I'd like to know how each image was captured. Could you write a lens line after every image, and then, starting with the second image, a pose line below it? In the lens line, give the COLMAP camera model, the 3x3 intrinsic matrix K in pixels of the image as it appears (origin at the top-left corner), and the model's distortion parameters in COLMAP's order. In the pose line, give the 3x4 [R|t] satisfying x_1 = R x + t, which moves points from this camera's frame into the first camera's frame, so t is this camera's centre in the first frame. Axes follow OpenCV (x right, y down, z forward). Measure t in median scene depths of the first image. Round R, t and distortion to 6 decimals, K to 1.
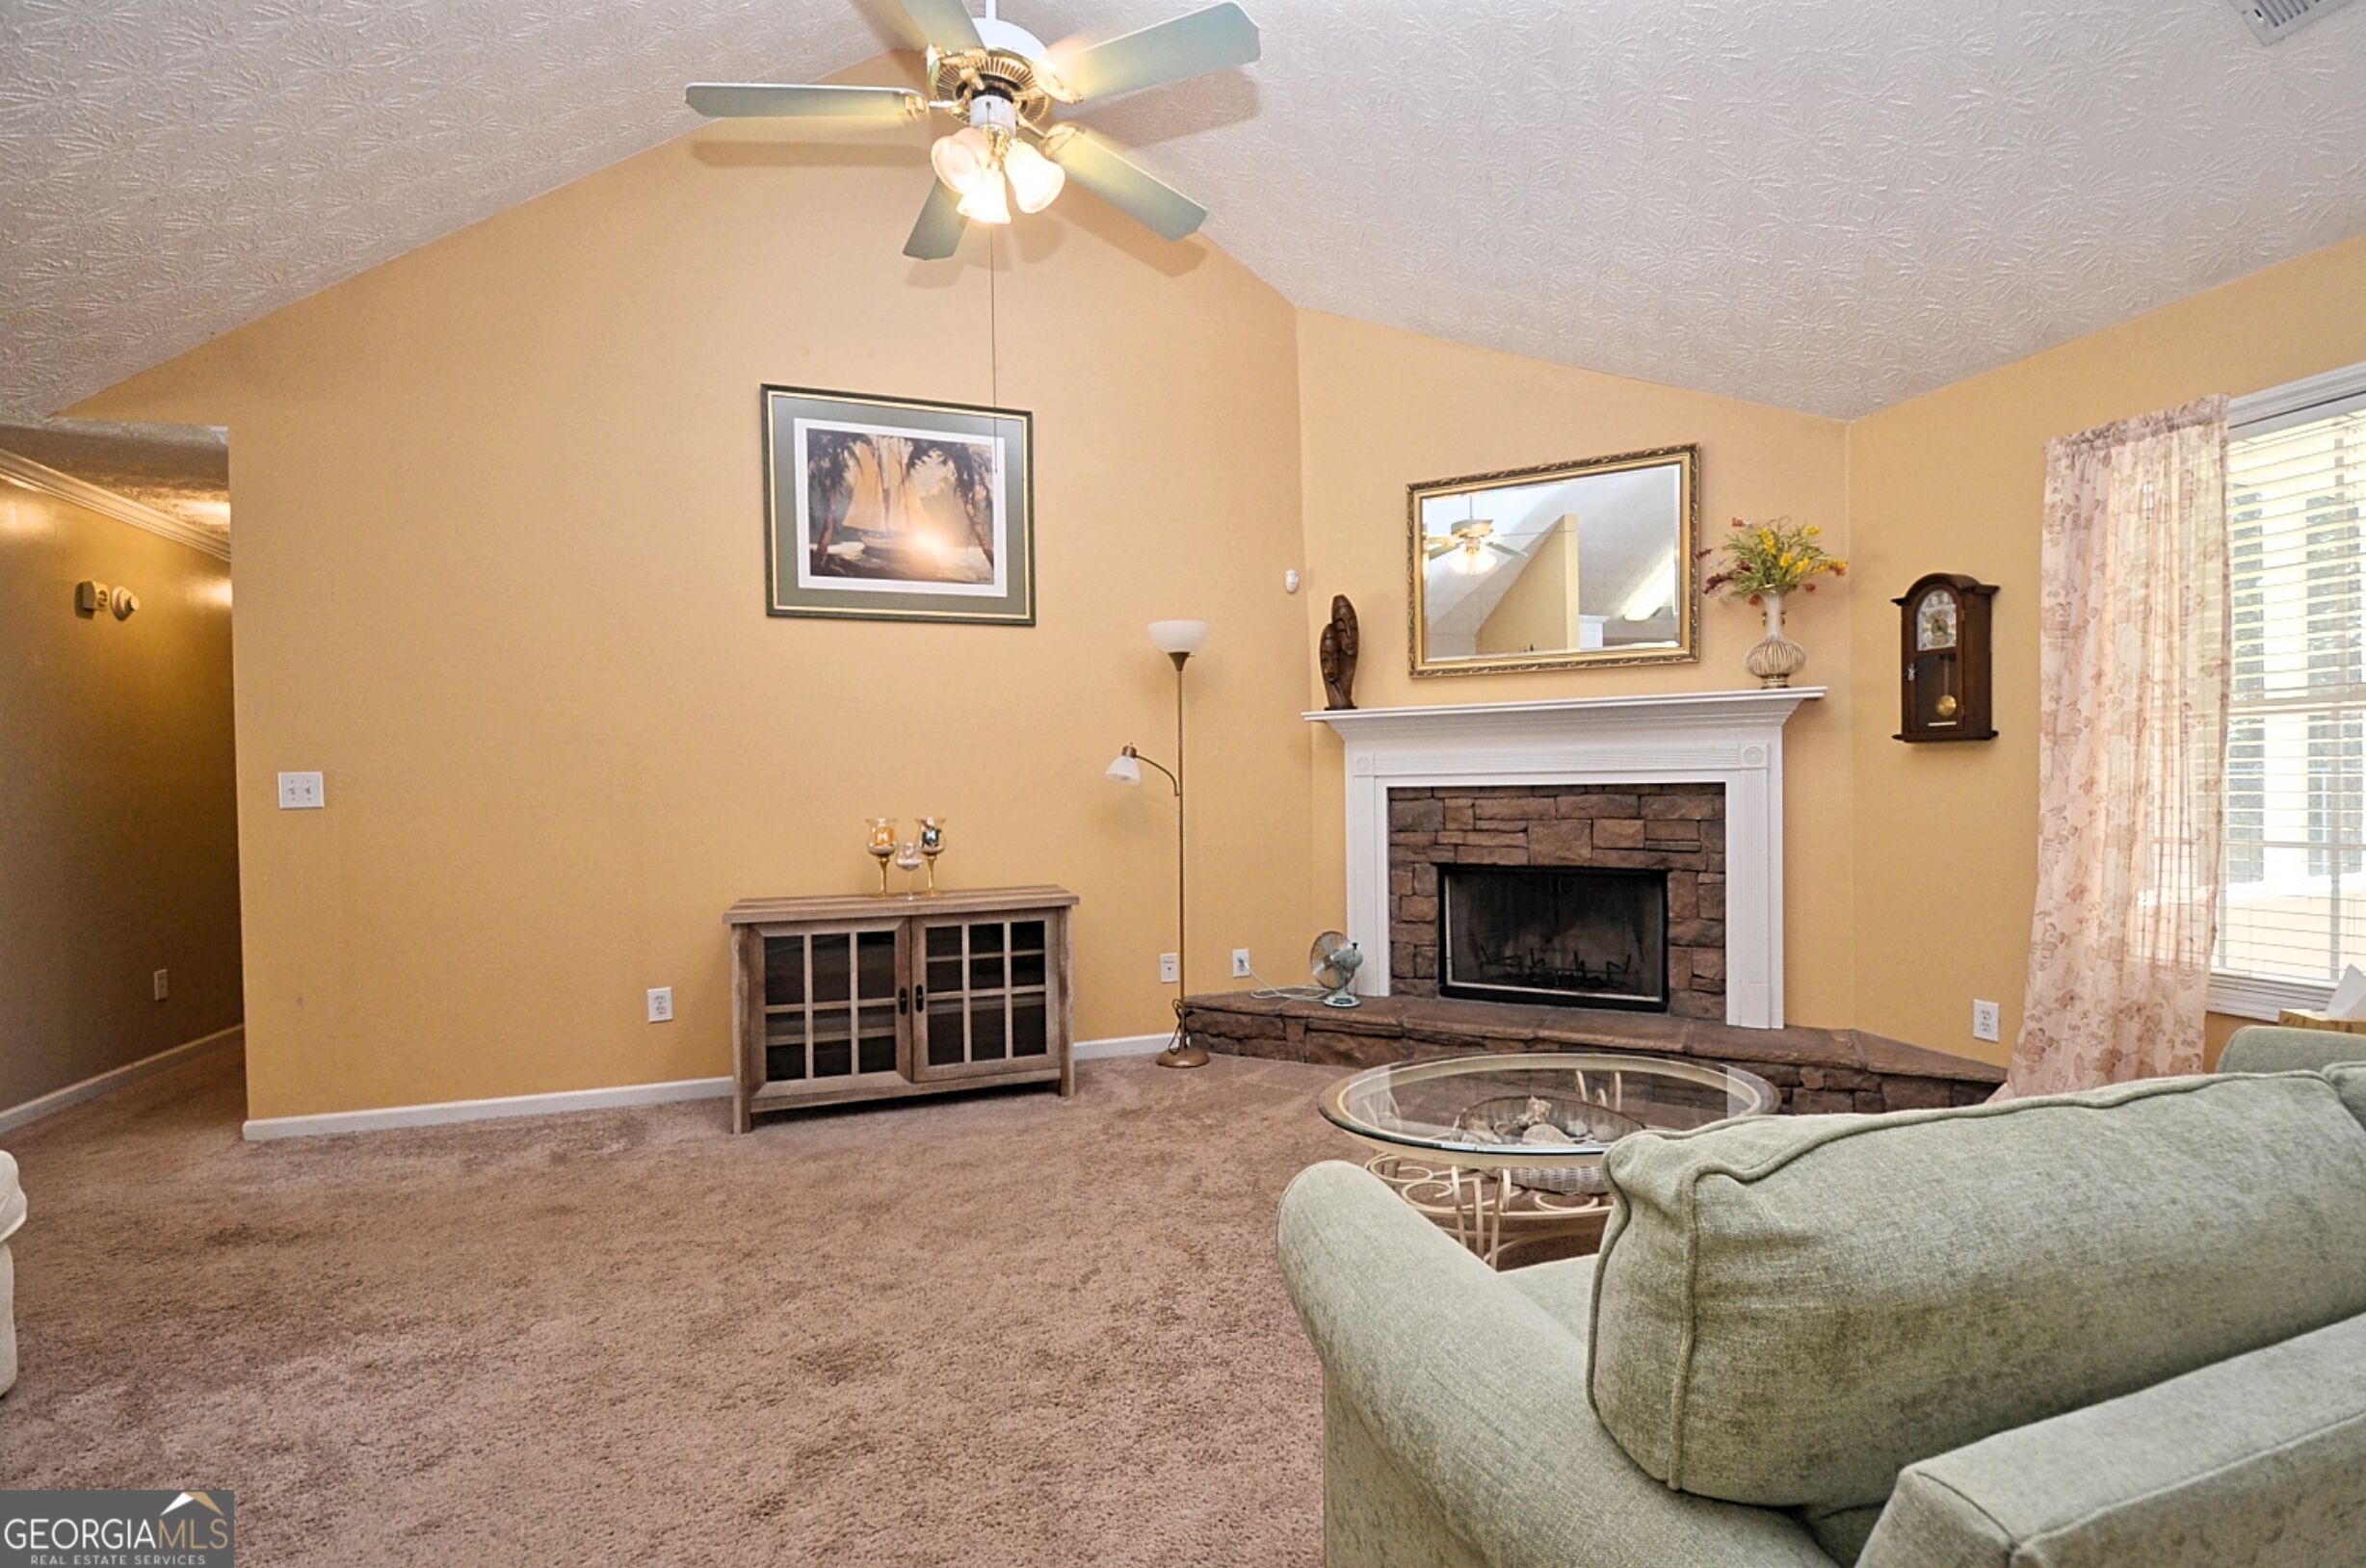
lens RADIAL K [[1035.2, 0, 1218.2], [0, 1035.2, 803.4], [0, 0, 1]] dist [0.026152, -0.027411]
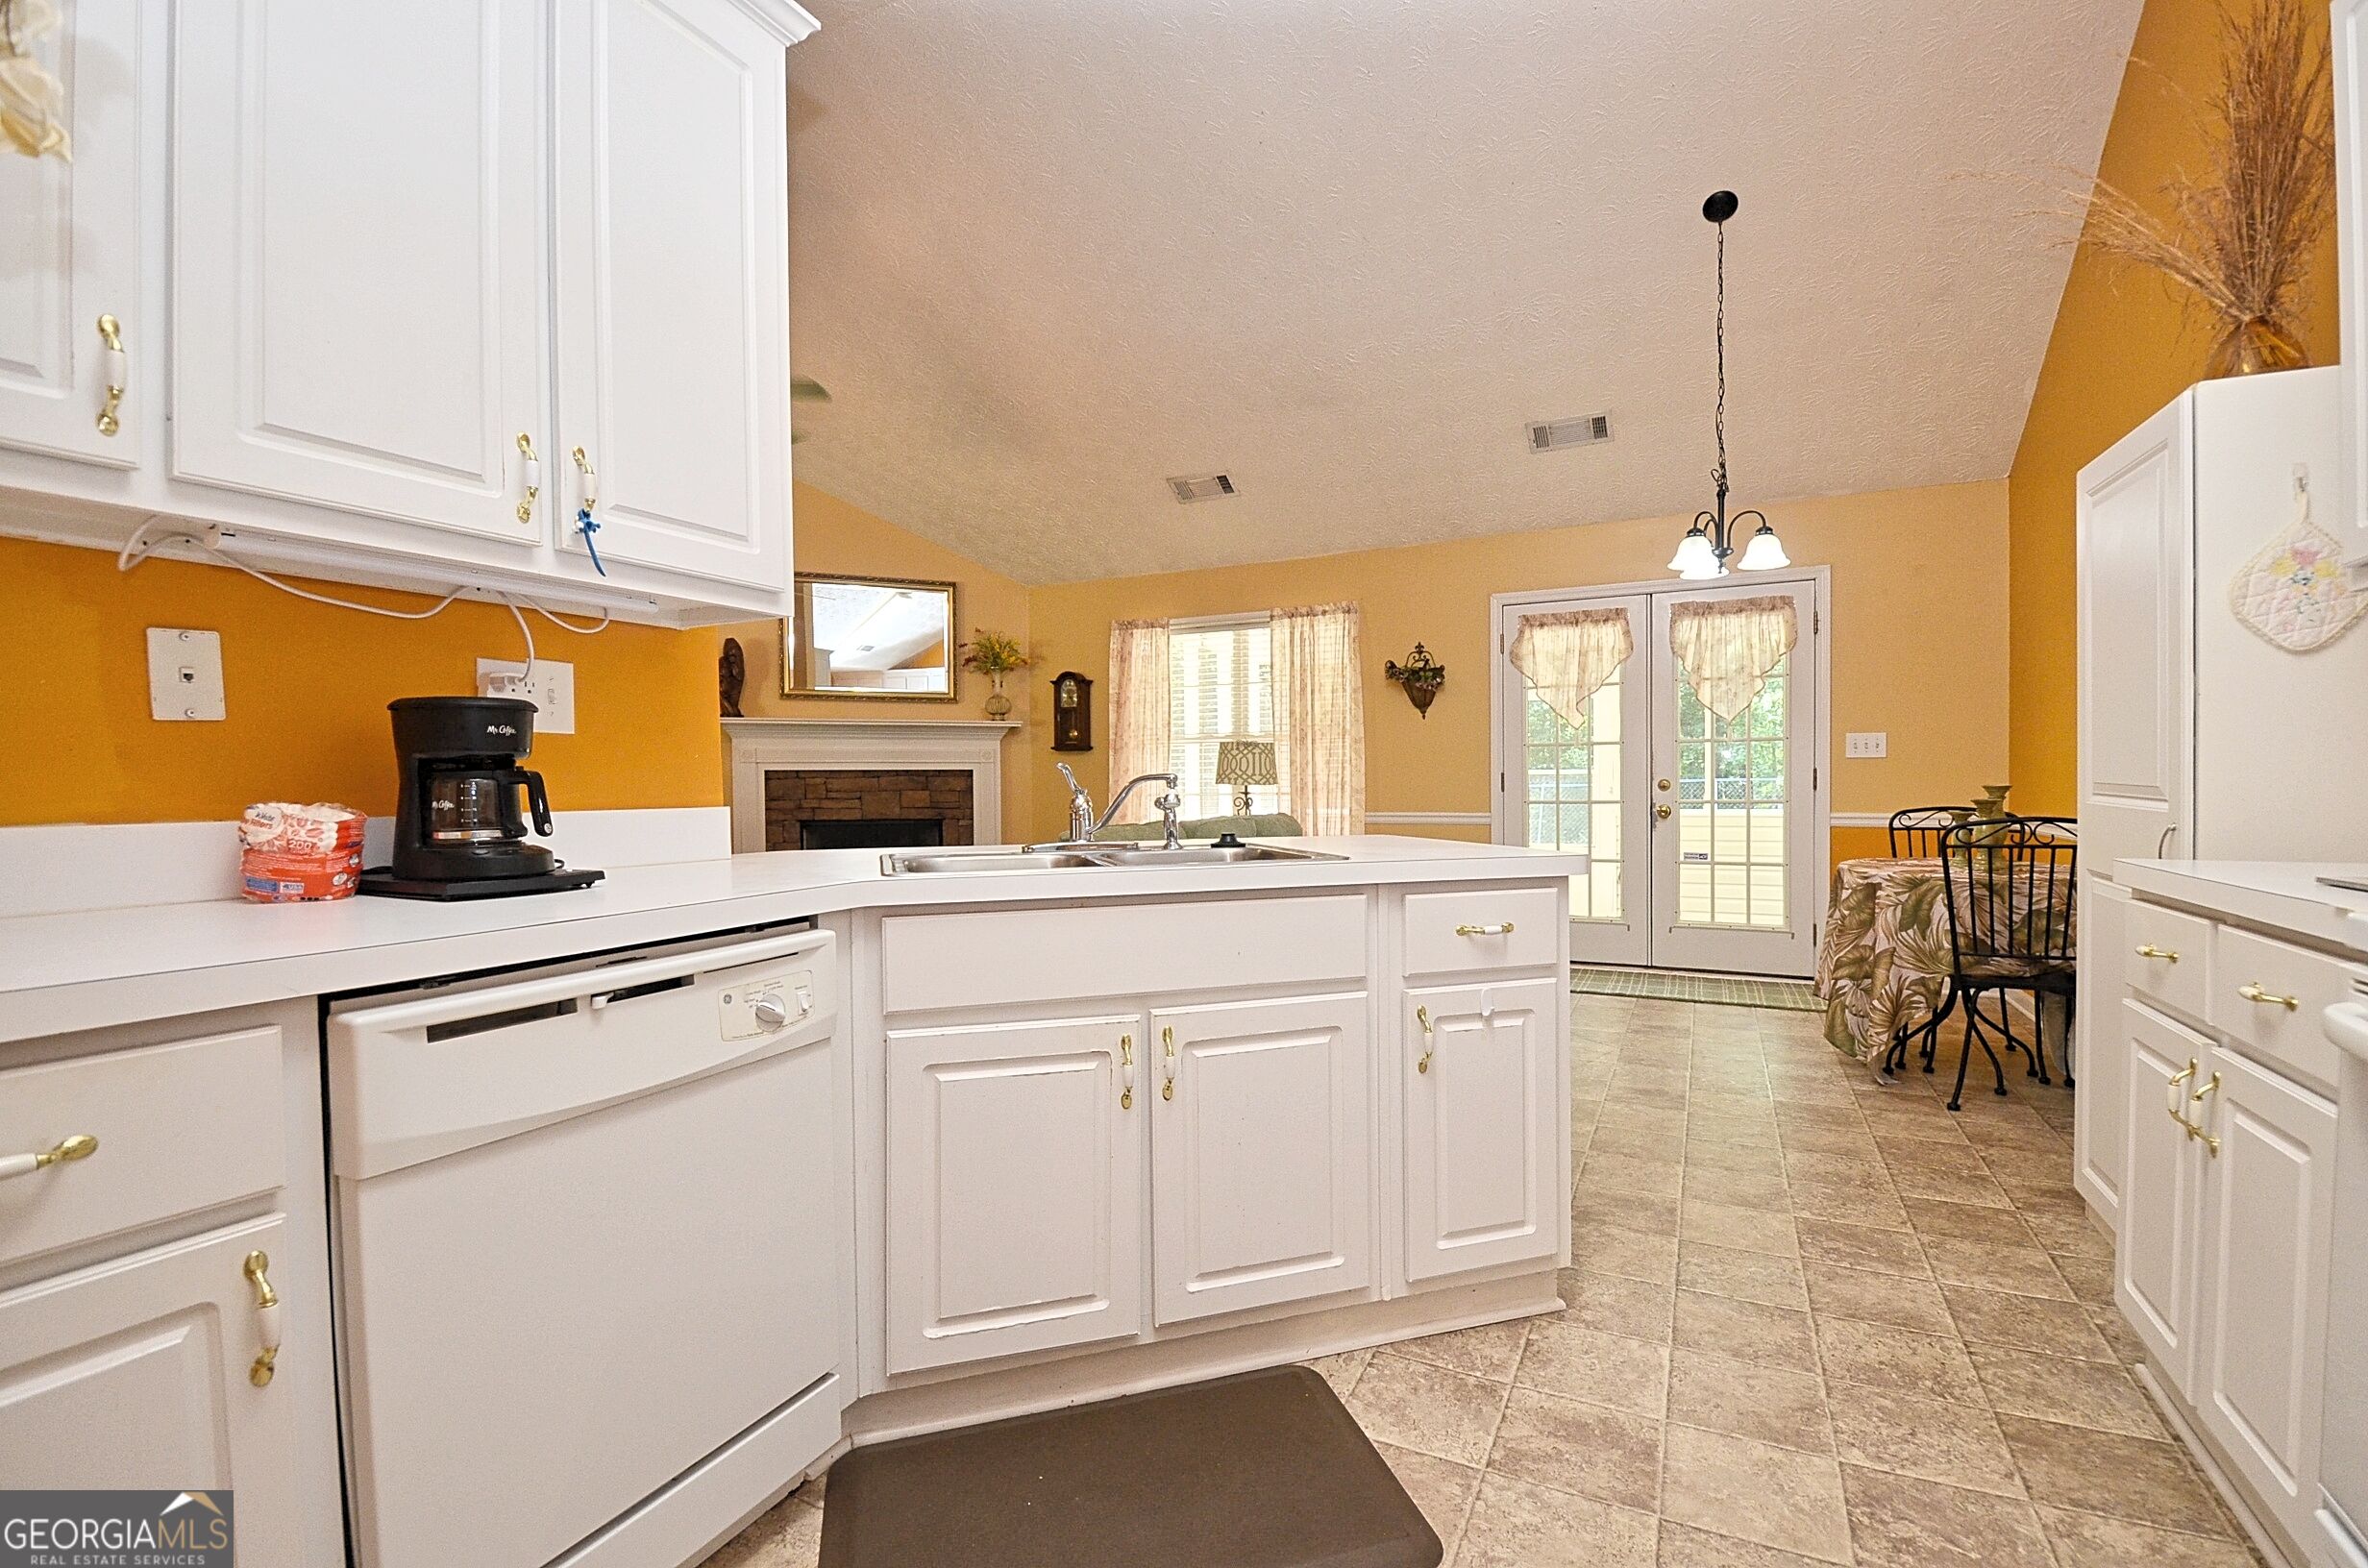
lens RADIAL K [[1025.9, 0, 1217.0], [0, 1025.9, 803.5], [0, 0, 1]] dist [0.013270, -0.020741]
pose [[0.689015, -0.004601, 0.724732, -0.509635], [0.008985, 0.999957, -0.002195, 0.045361], [-0.724691, 0.008024, 0.689027, -0.540706]]
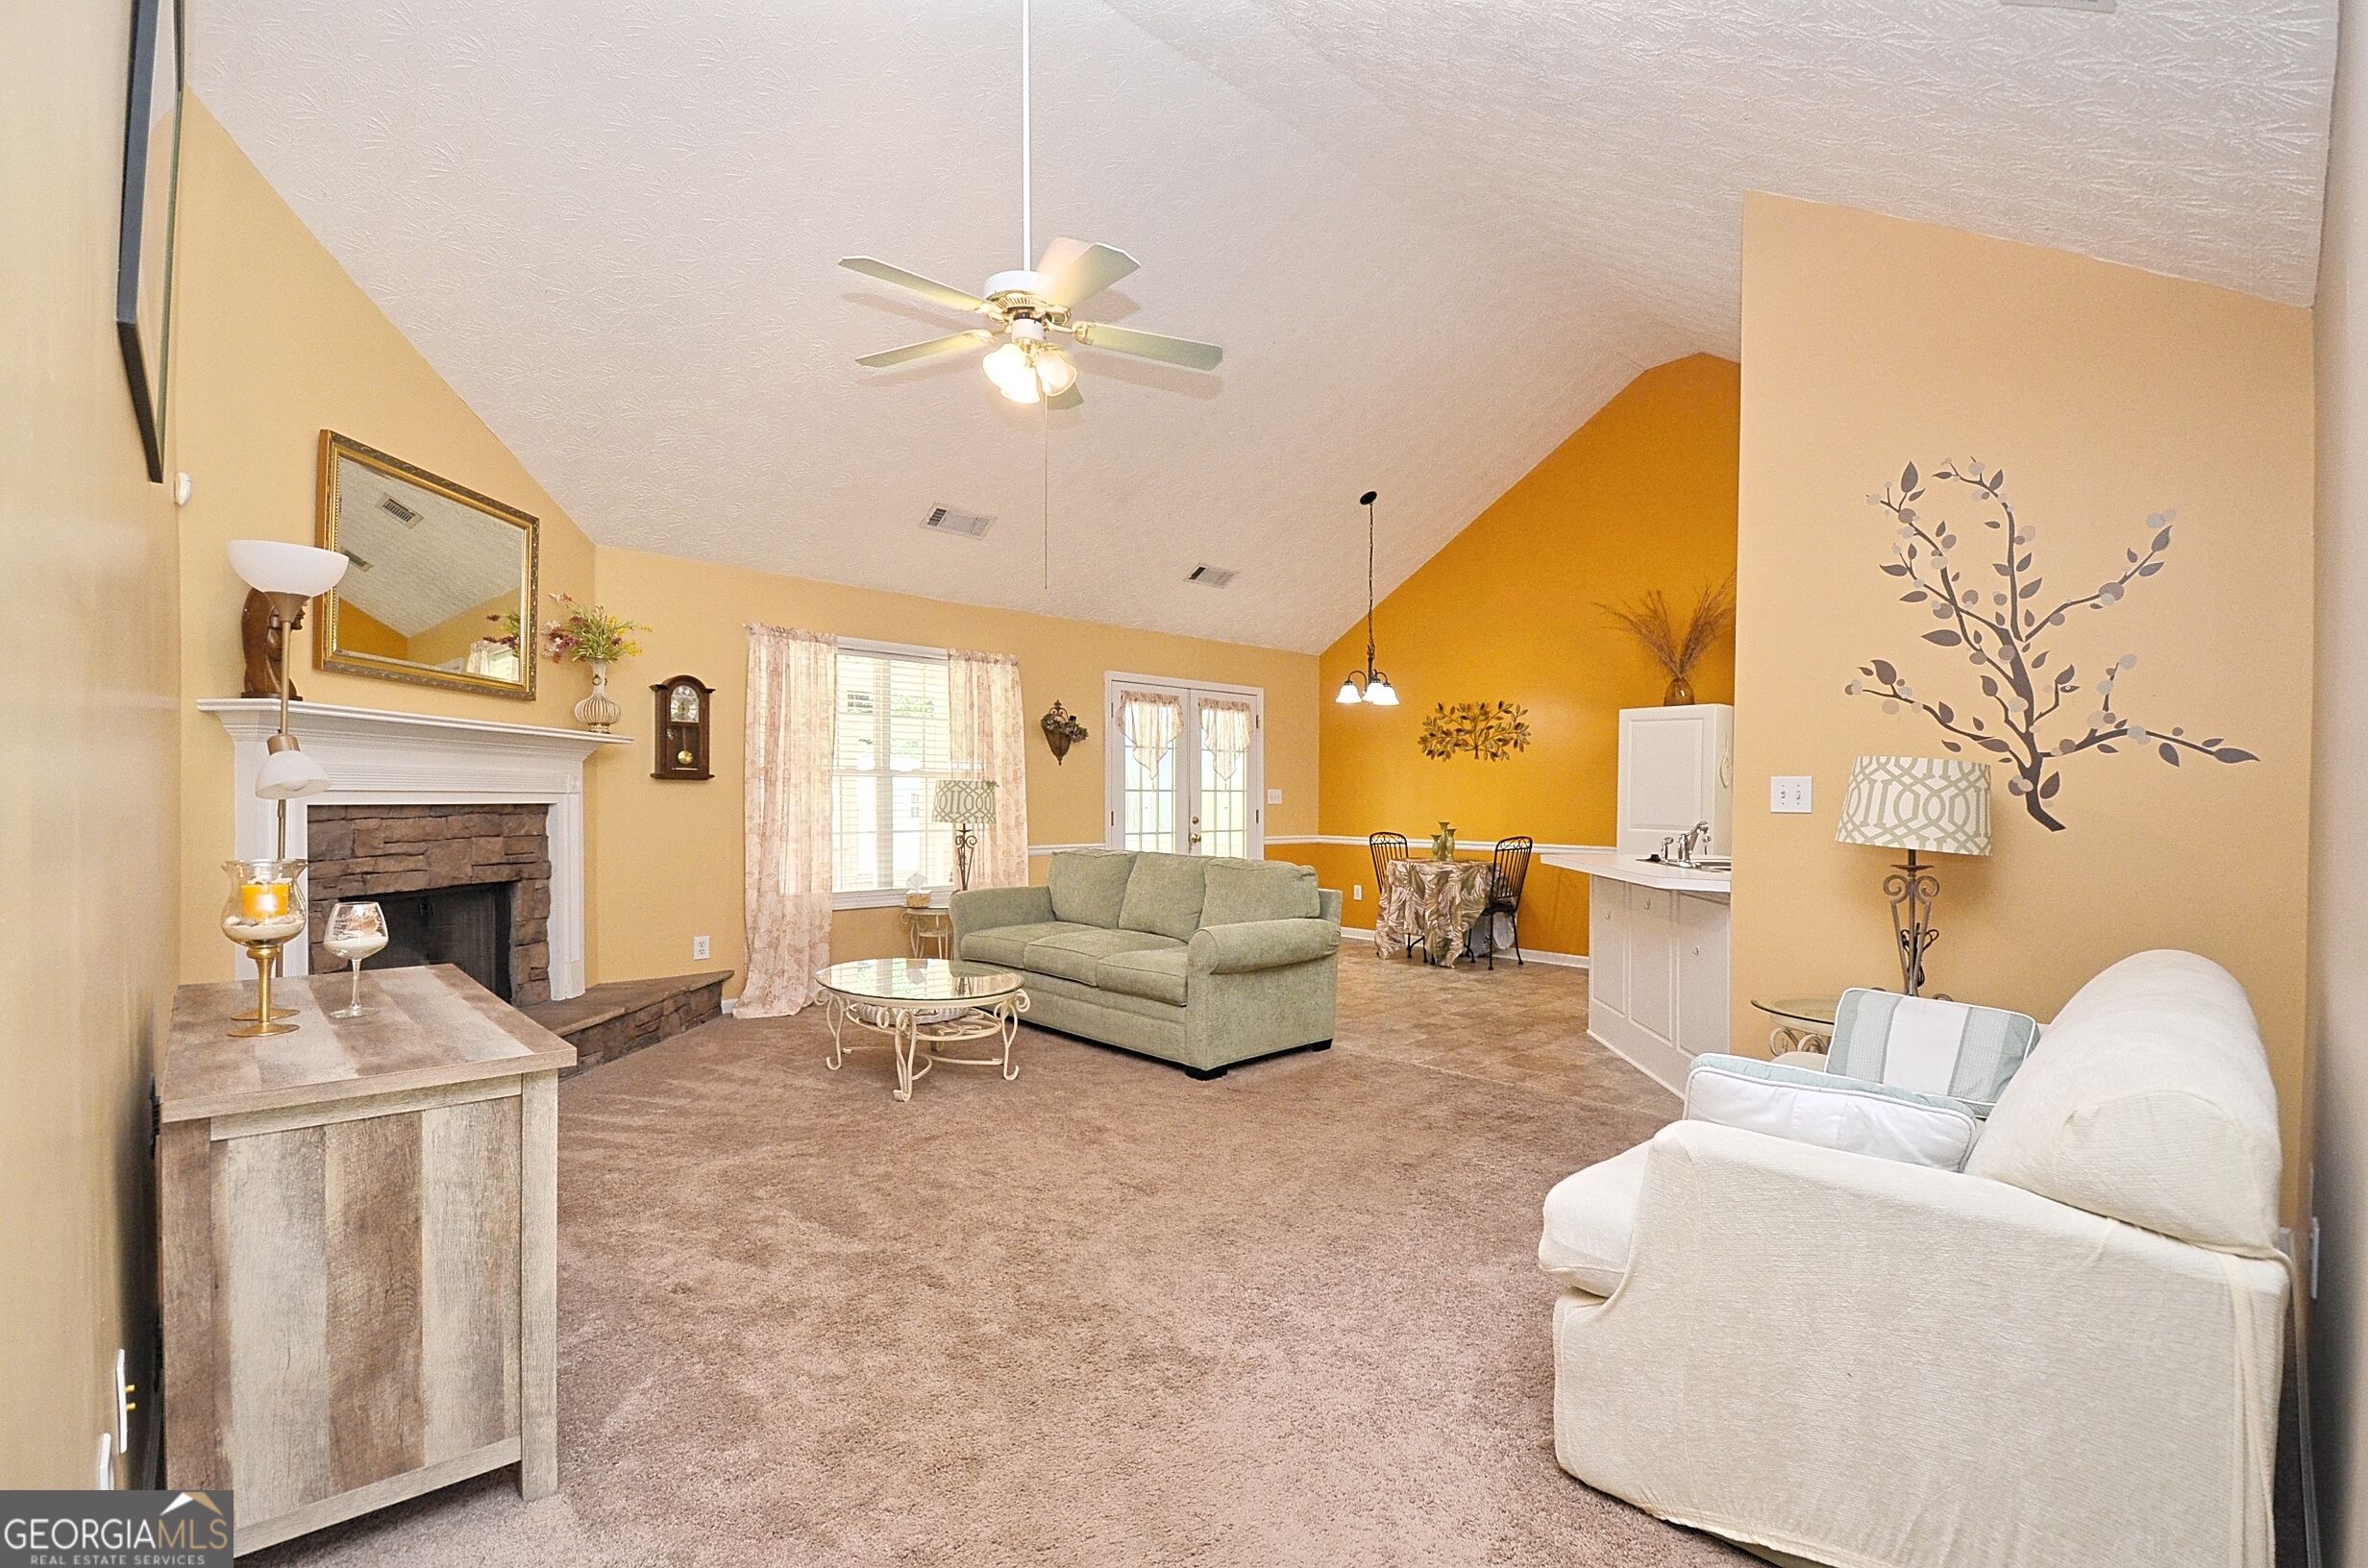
lens RADIAL K [[1025.9, 0, 1217.0], [0, 1025.9, 803.5], [0, 0, 1]] dist [0.013270, -0.020741]
pose [[-0.441813, 0.010436, 0.897046, -0.912026], [0.018051, 0.999833, -0.002742, -0.003094], [-0.896925, 0.014982, -0.441928, 0.805073]]
